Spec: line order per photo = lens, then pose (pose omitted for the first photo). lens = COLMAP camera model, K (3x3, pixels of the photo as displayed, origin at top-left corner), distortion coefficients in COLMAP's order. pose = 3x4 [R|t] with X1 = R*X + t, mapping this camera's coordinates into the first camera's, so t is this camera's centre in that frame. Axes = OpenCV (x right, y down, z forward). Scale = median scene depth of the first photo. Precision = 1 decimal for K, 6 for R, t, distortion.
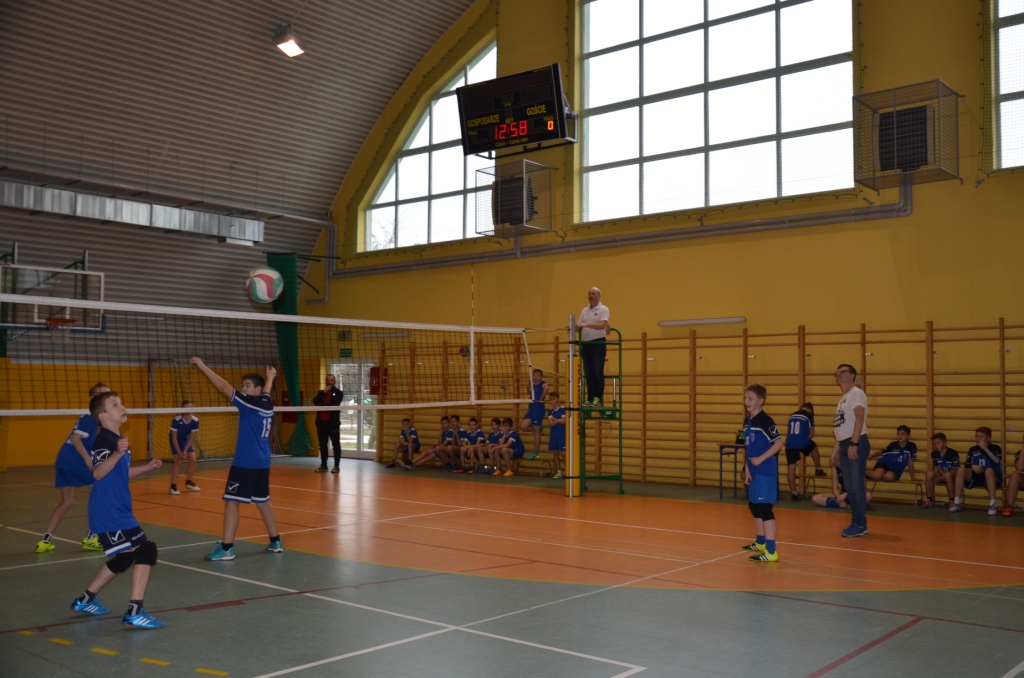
lens RADIAL K [[989.9, 0, 513.8], [0, 989.9, 335.6], [0, 0, 1]] dist [-0.023375, 0.000000]
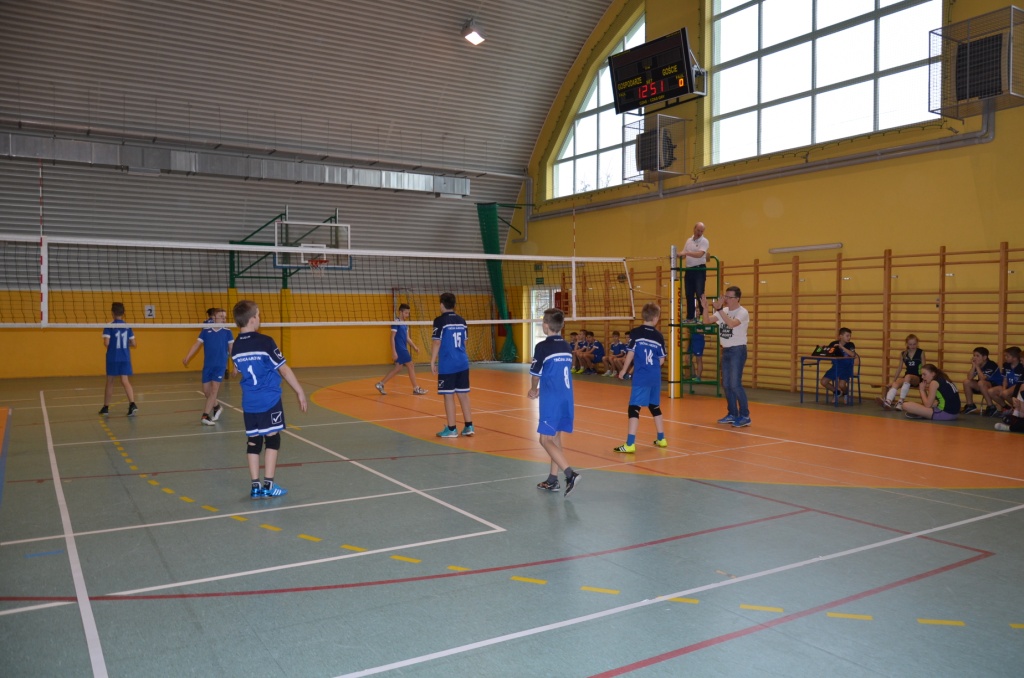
lens RADIAL K [[803.4, 0, 514.8], [0, 803.4, 343.1], [0, 0, 1]] dist [-0.024284, 0.004412]
pose [[0.951705, 0.006736, -0.306940, 0.142784], [0.022604, 0.995509, 0.091933, 0.001996], [0.306181, -0.094431, 0.947278, 0.016982]]
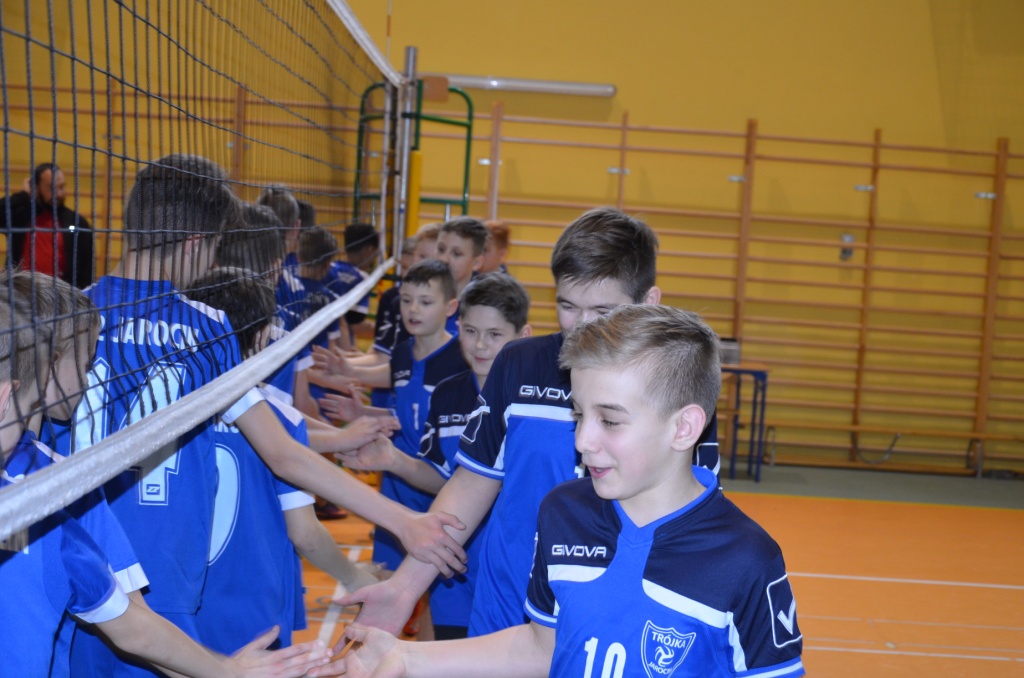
lens RADIAL K [[1842.6, 0, 510.5], [0, 1842.6, 337.2], [0, 0, 1]] dist [-0.048828, 0.000000]
pose [[0.725440, 0.003867, 0.688275, -0.395383], [-0.099044, 0.990163, 0.098830, 0.017130], [-0.681122, -0.139865, 0.718687, 0.379810]]
